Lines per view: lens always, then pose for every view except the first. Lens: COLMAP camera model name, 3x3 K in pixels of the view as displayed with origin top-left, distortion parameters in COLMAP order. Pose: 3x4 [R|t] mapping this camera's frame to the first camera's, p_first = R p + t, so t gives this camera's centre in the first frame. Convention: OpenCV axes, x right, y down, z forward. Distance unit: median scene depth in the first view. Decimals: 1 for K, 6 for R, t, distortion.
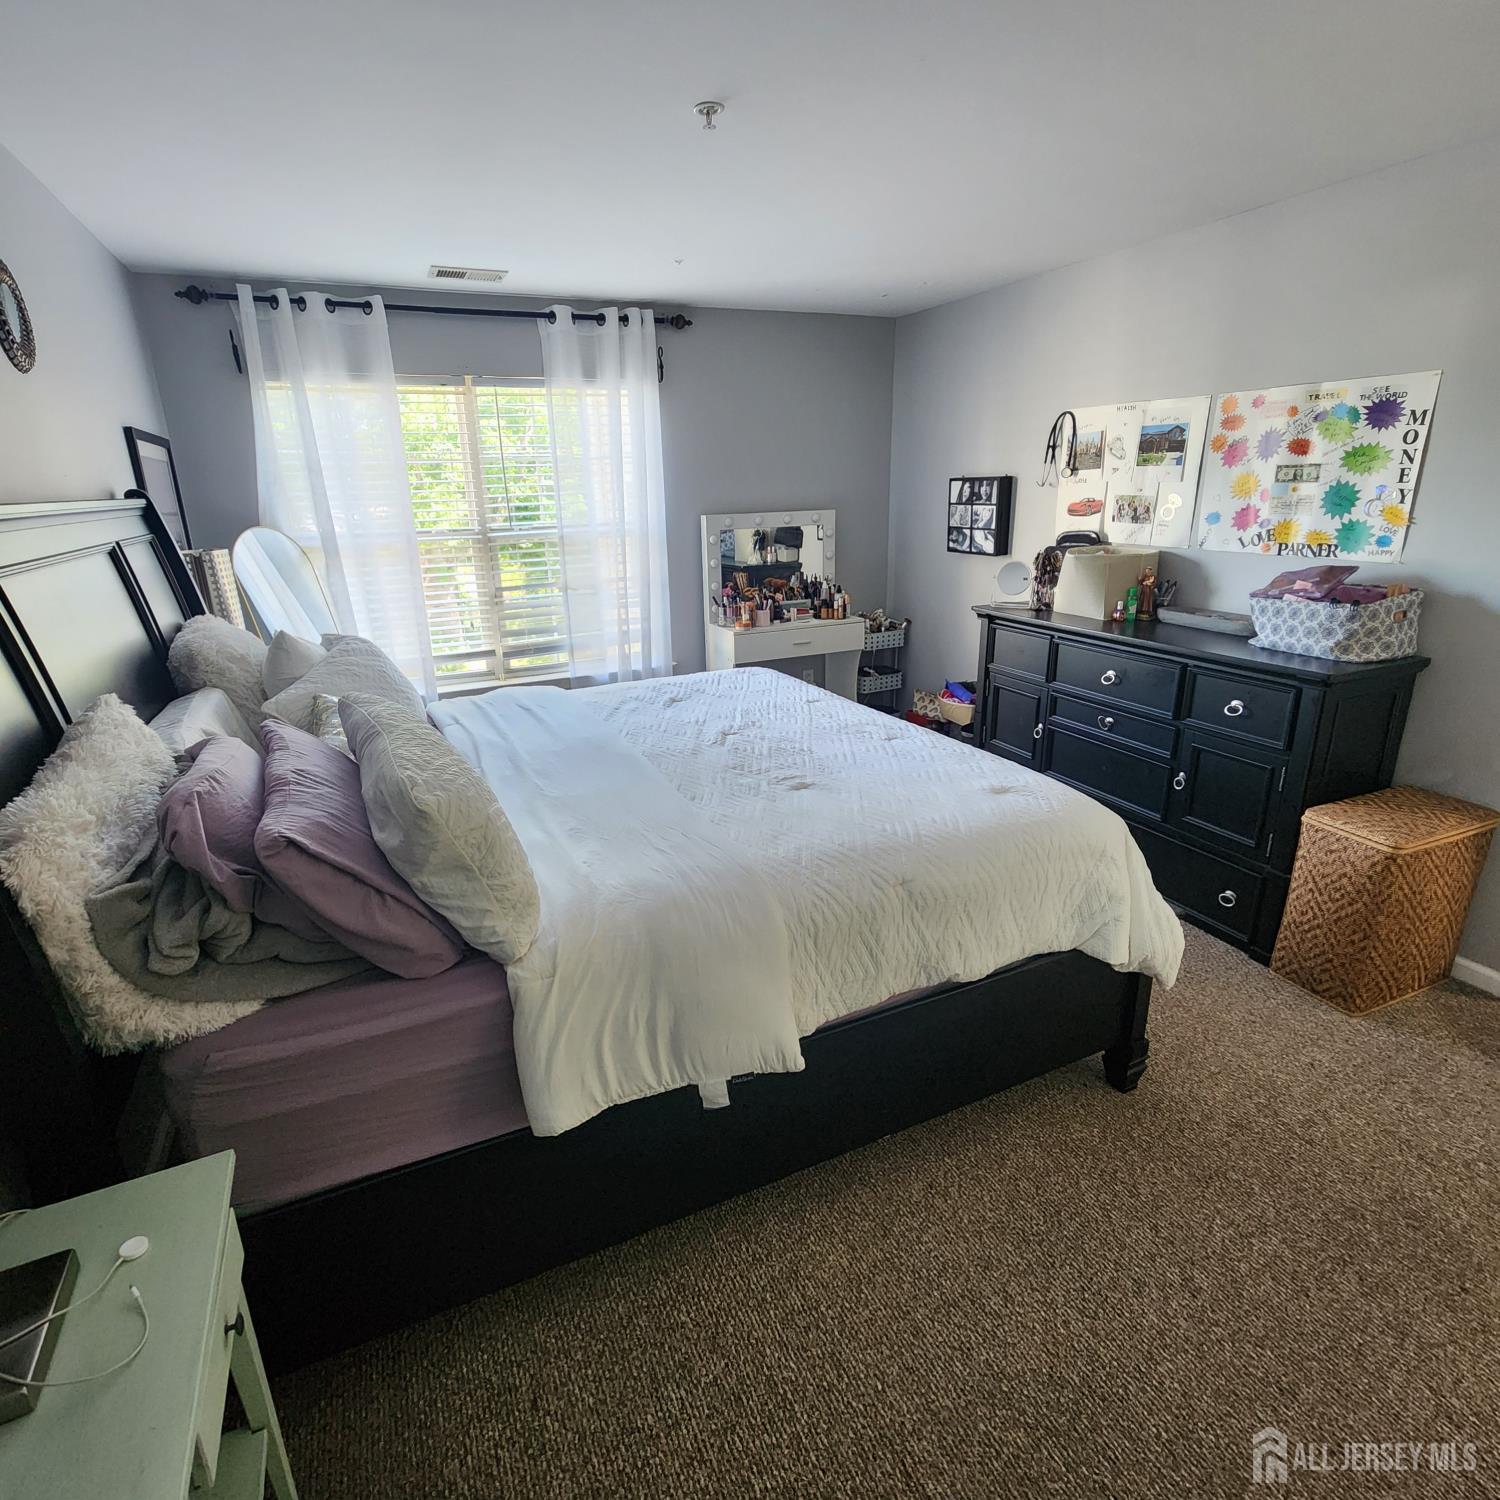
lens RADIAL K [[822.2, 0, 735.5], [0, 822.2, 745.7], [0, 0, 1]] dist [0.002680, -0.003142]
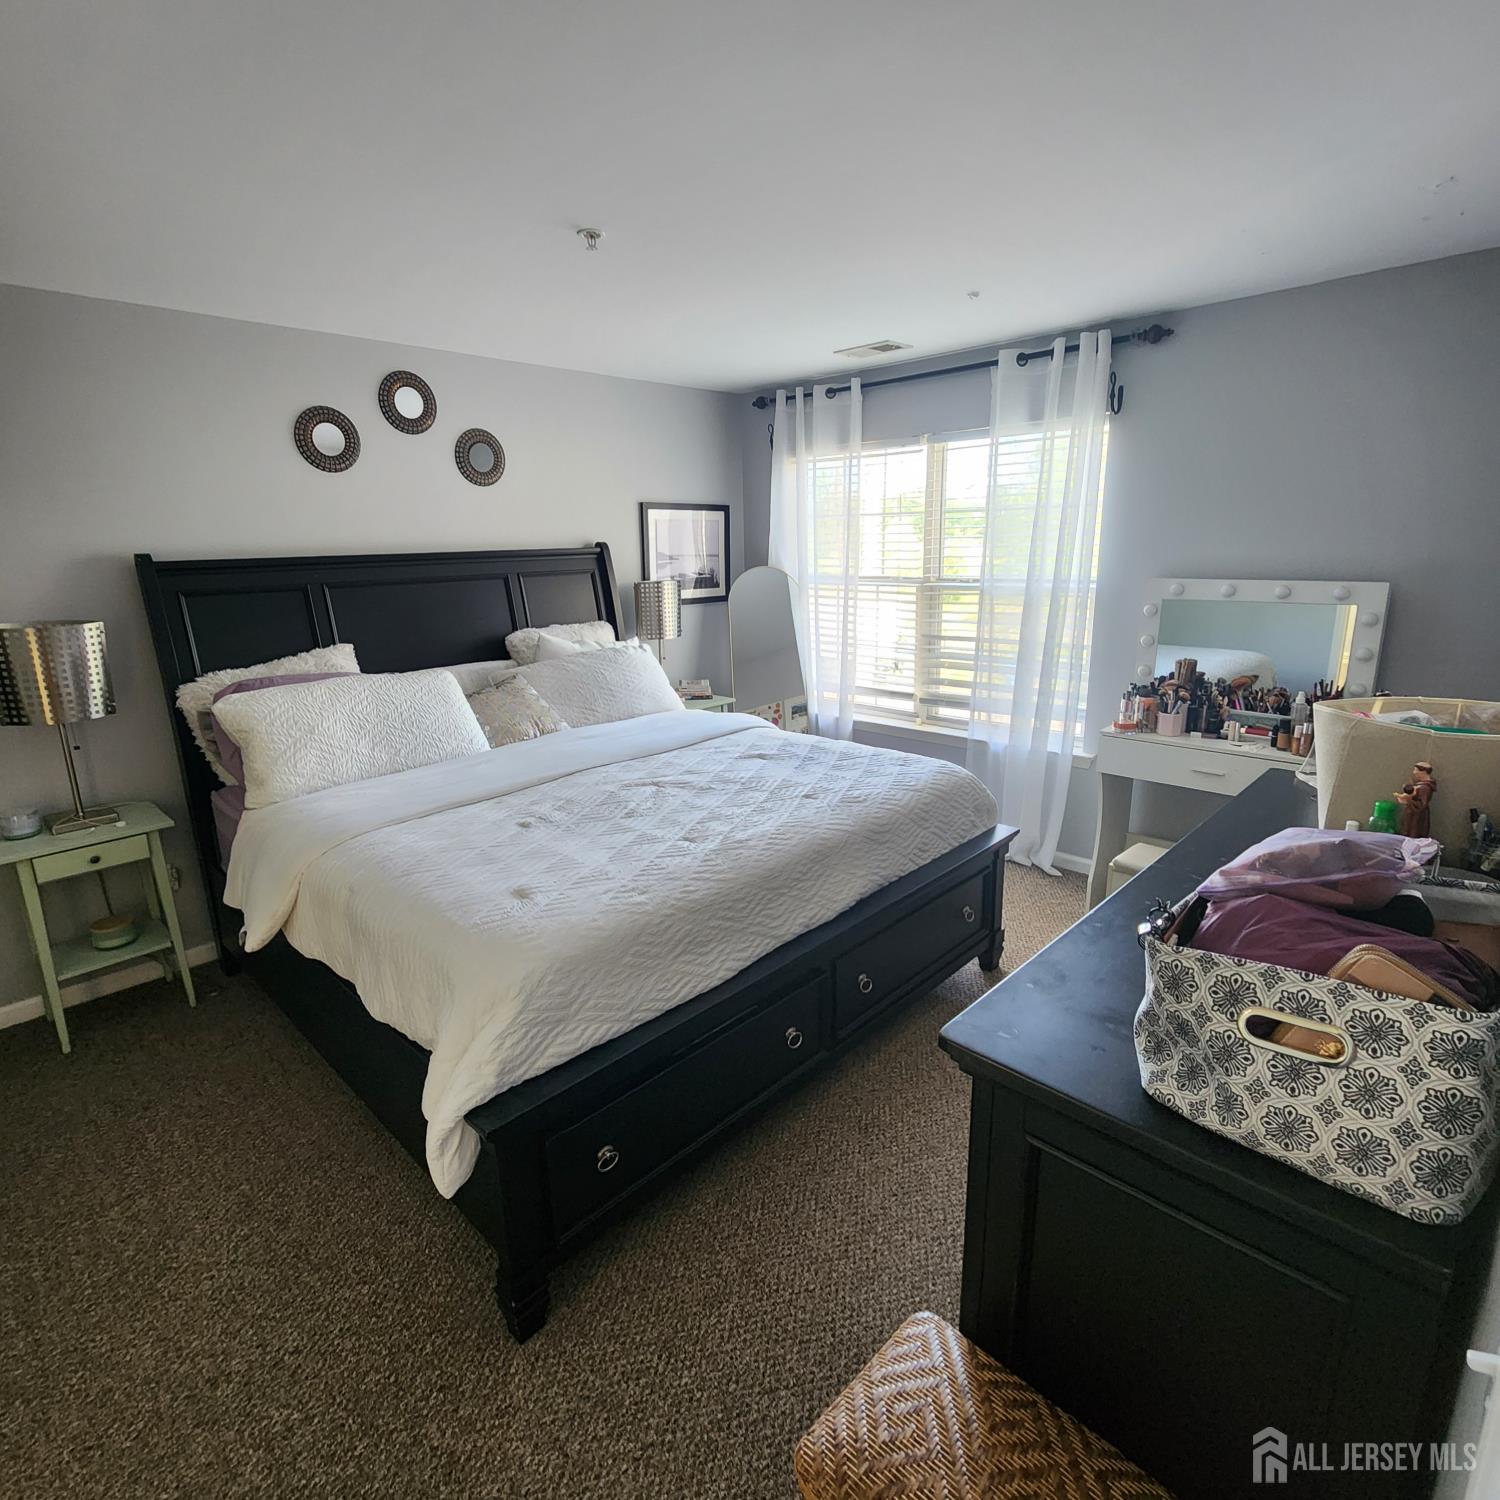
lens RADIAL K [[824.6, 0, 737.1], [0, 824.6, 745.3], [0, 0, 1]] dist [-0.006491, 0.000438]
pose [[0.357663, 0.242889, -0.901711, 0.621324], [-0.275279, 0.950100, 0.146734, -0.156950], [0.892356, 0.195740, 0.406678, 0.424840]]
